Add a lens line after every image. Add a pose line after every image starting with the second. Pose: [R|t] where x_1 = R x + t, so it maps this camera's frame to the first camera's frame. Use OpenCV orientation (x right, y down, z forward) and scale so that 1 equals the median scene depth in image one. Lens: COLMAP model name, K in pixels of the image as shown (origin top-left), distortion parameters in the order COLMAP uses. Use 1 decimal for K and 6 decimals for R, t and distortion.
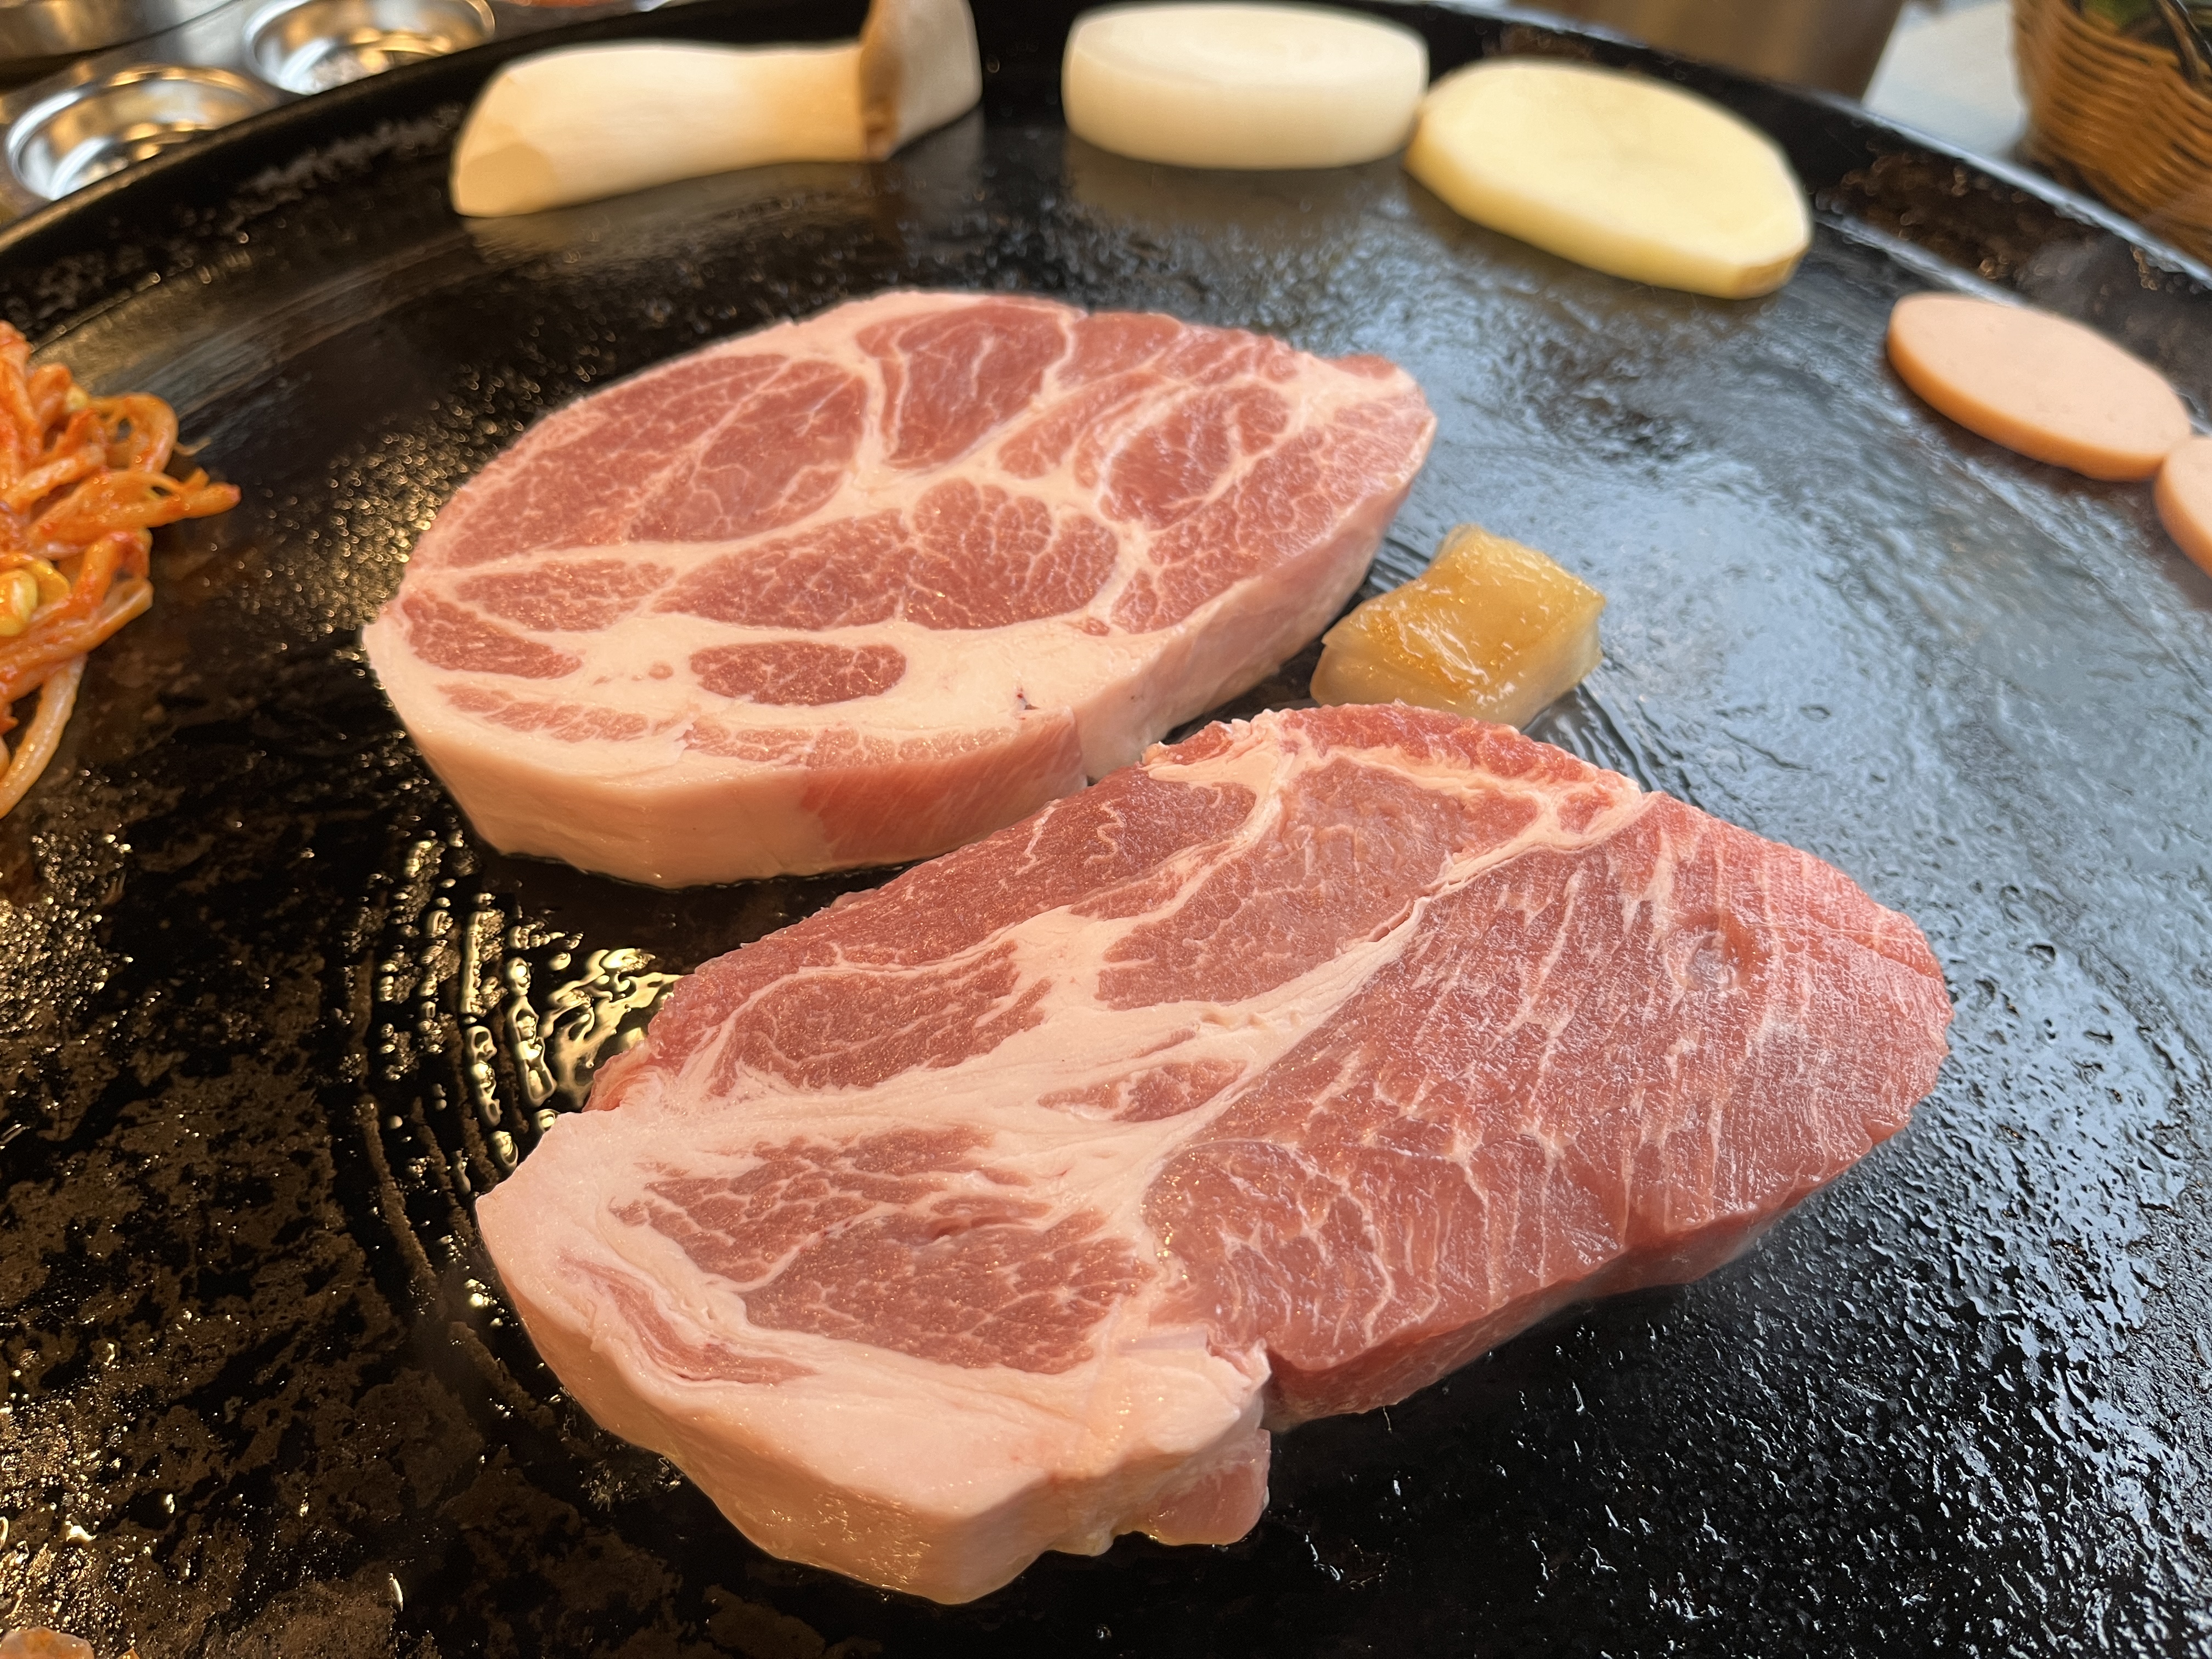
lens RADIAL K [[1705.4, 0, 1092.5], [0, 1705.4, 865.0], [0, 0, 1]] dist [0.073029, -0.145681]
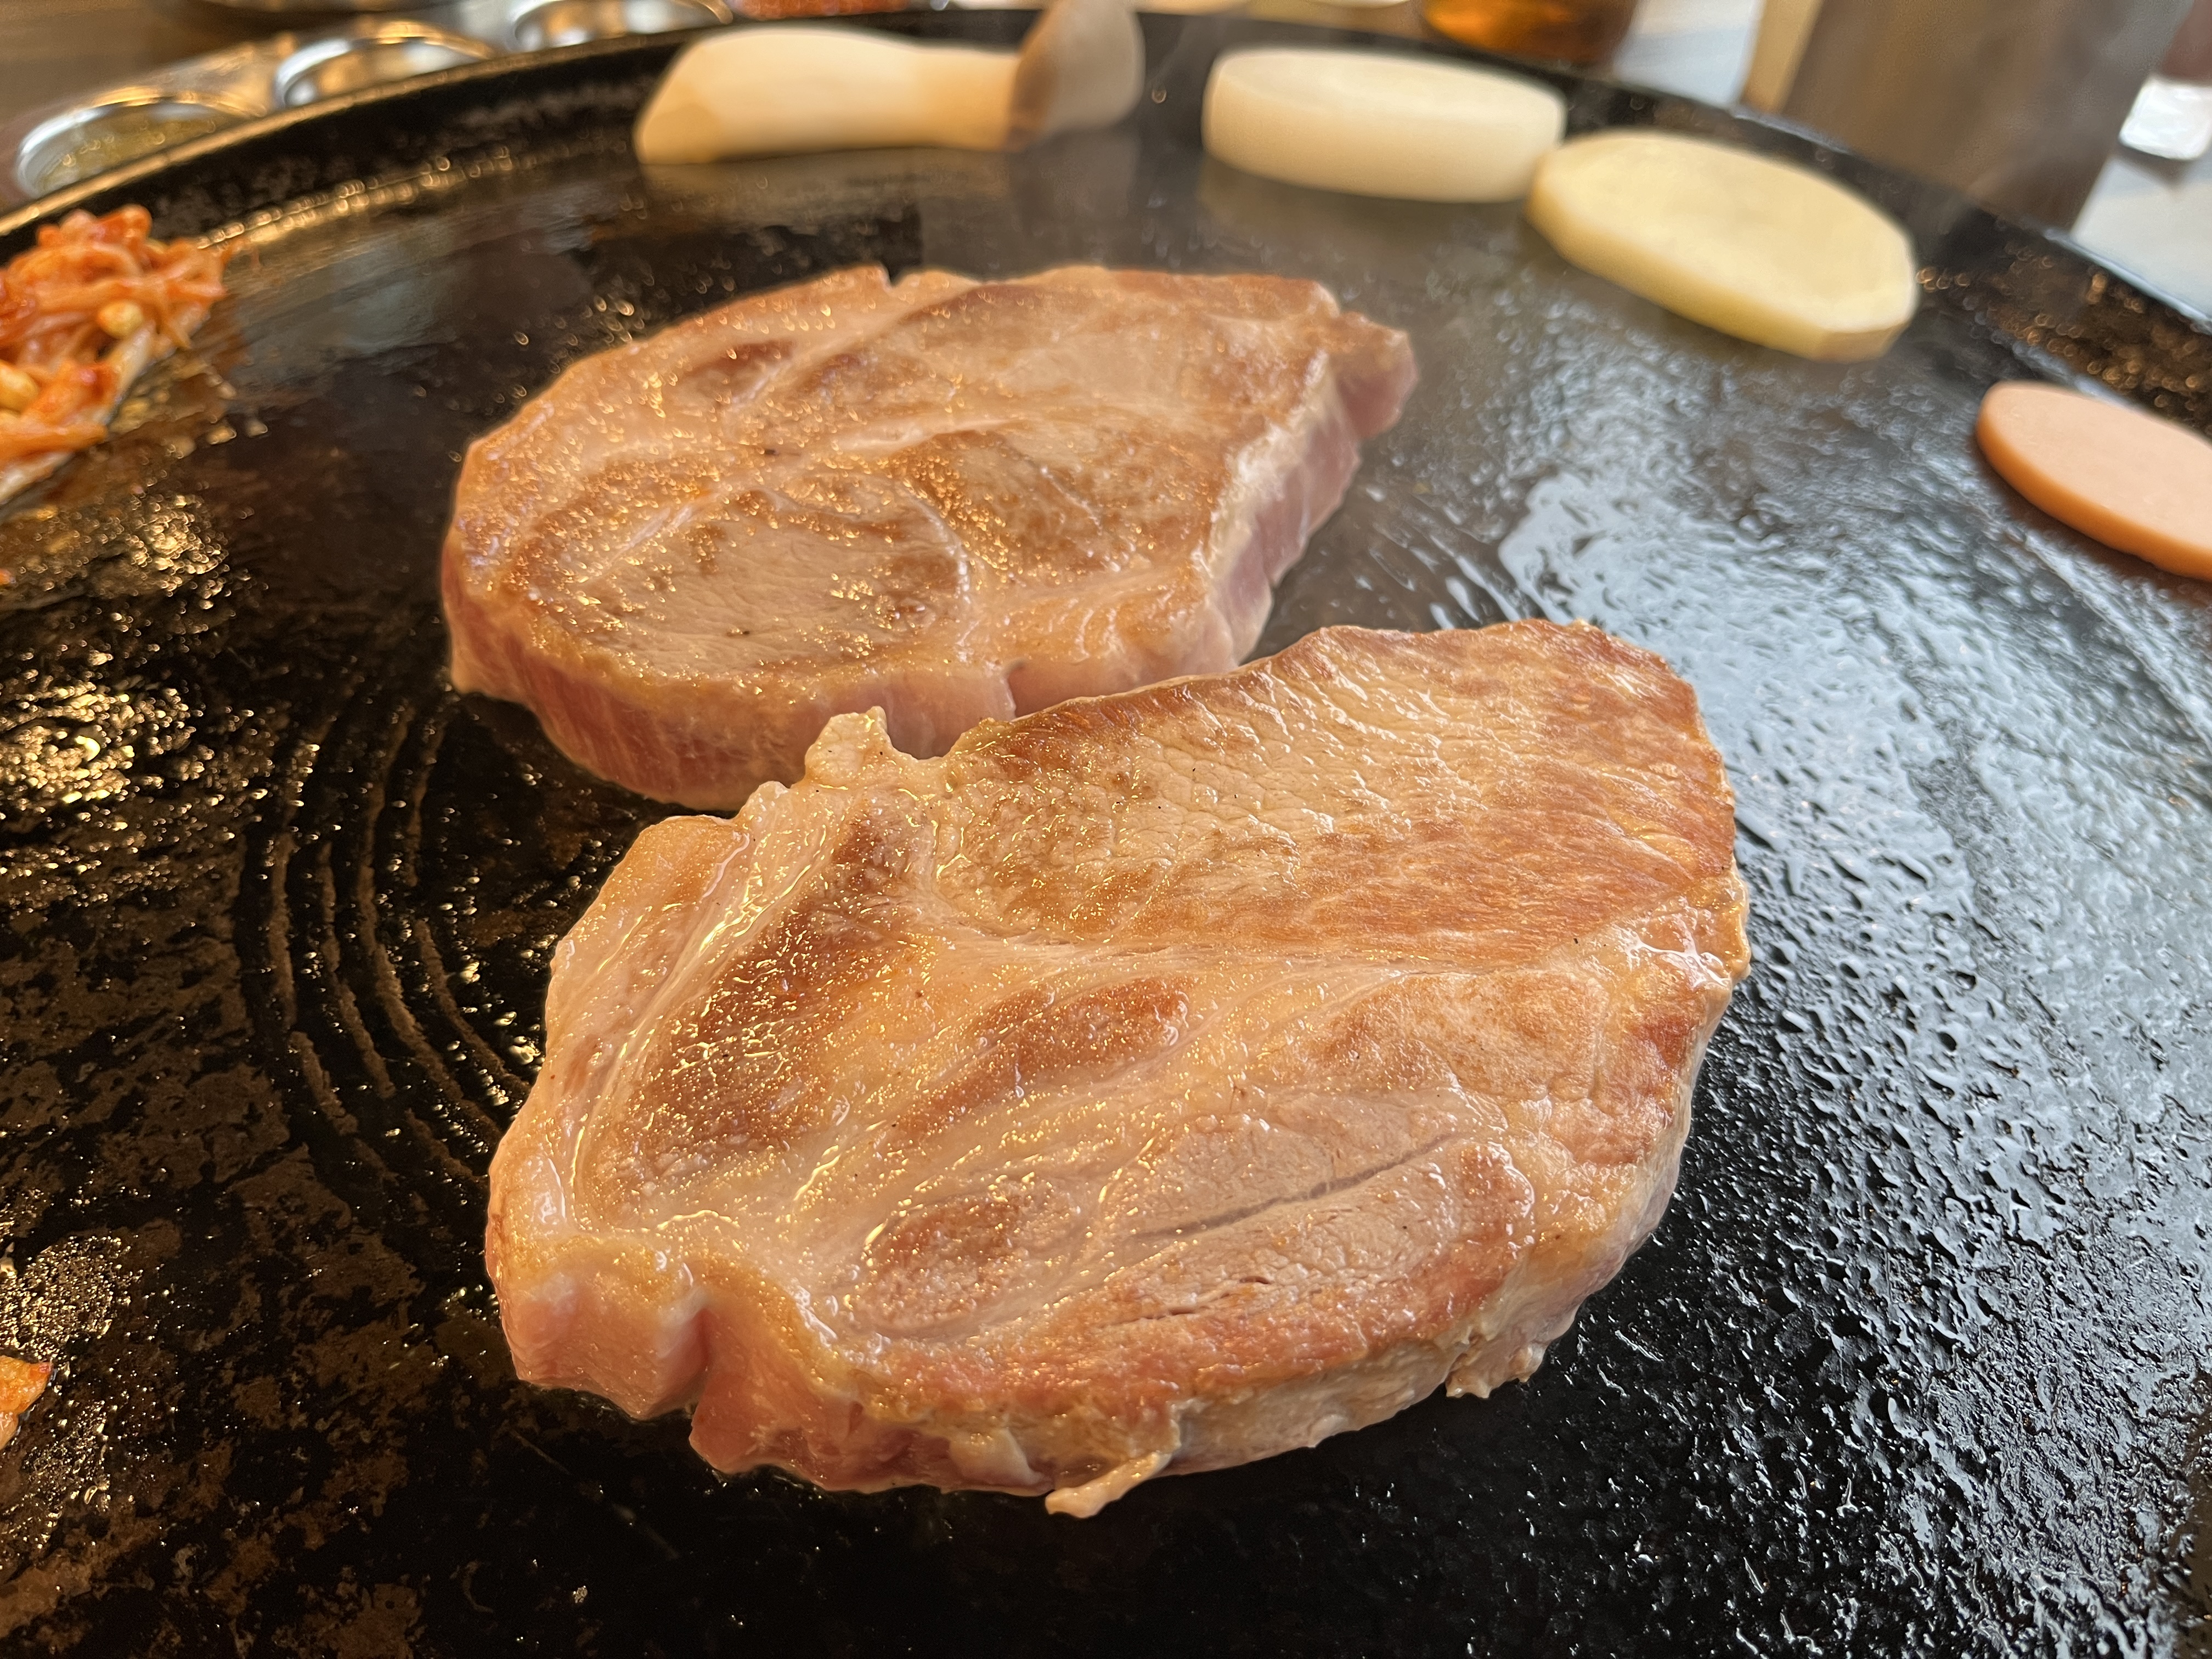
lens RADIAL K [[1705.4, 0, 1092.5], [0, 1705.4, 865.0], [0, 0, 1]] dist [0.073029, -0.145681]
pose [[0.979871, 0.151797, -0.129656, 0.204142], [-0.161040, 0.984870, -0.064007, 0.132697], [0.117978, 0.083598, 0.989491, -0.003963]]
